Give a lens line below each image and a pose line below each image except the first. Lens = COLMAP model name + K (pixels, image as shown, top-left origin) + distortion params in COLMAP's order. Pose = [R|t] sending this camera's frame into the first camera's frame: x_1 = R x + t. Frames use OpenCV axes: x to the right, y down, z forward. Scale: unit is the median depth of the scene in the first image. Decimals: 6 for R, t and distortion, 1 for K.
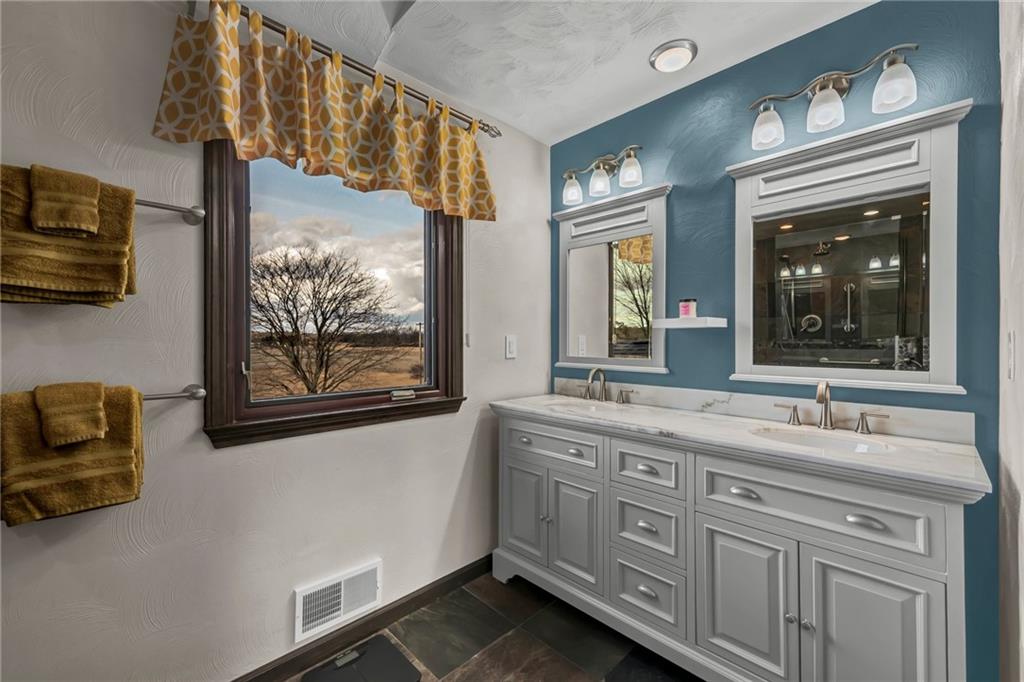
lens RADIAL K [[411.3, 0, 510.8], [0, 411.3, 341.4], [0, 0, 1]] dist [0.013717, -0.003447]
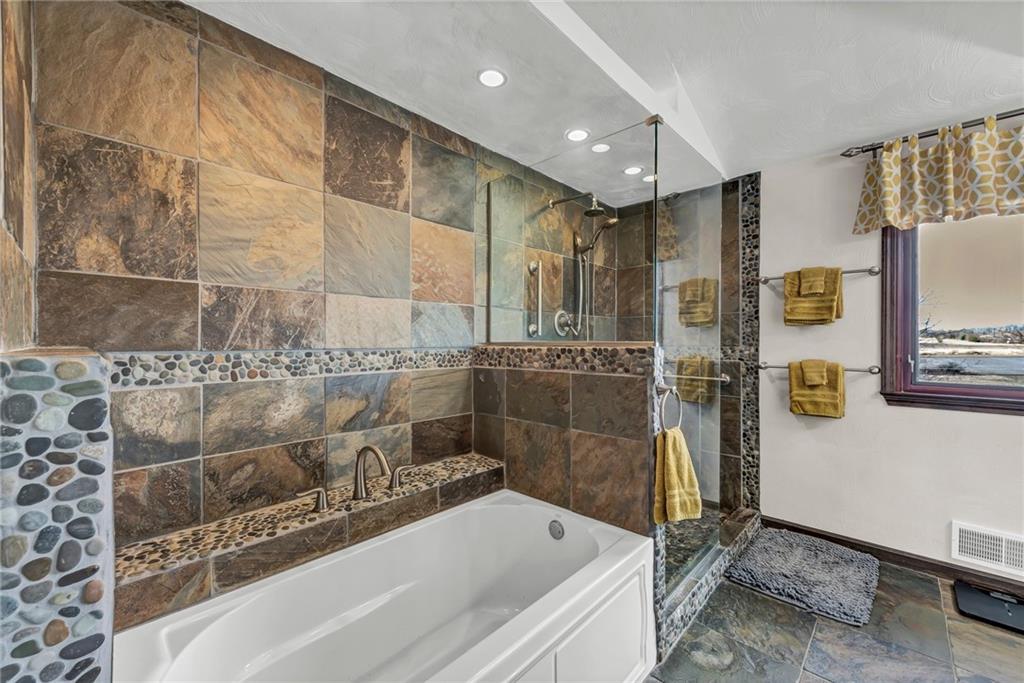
lens RADIAL K [[411.3, 0, 510.0], [0, 411.3, 341.7], [0, 0, 1]] dist [0.013717, -0.003447]
pose [[0.029669, 0.001824, -0.999558, 1.002908], [-0.003608, 0.999992, 0.001718, 0.004615], [0.999553, 0.003556, 0.029675, -0.635874]]
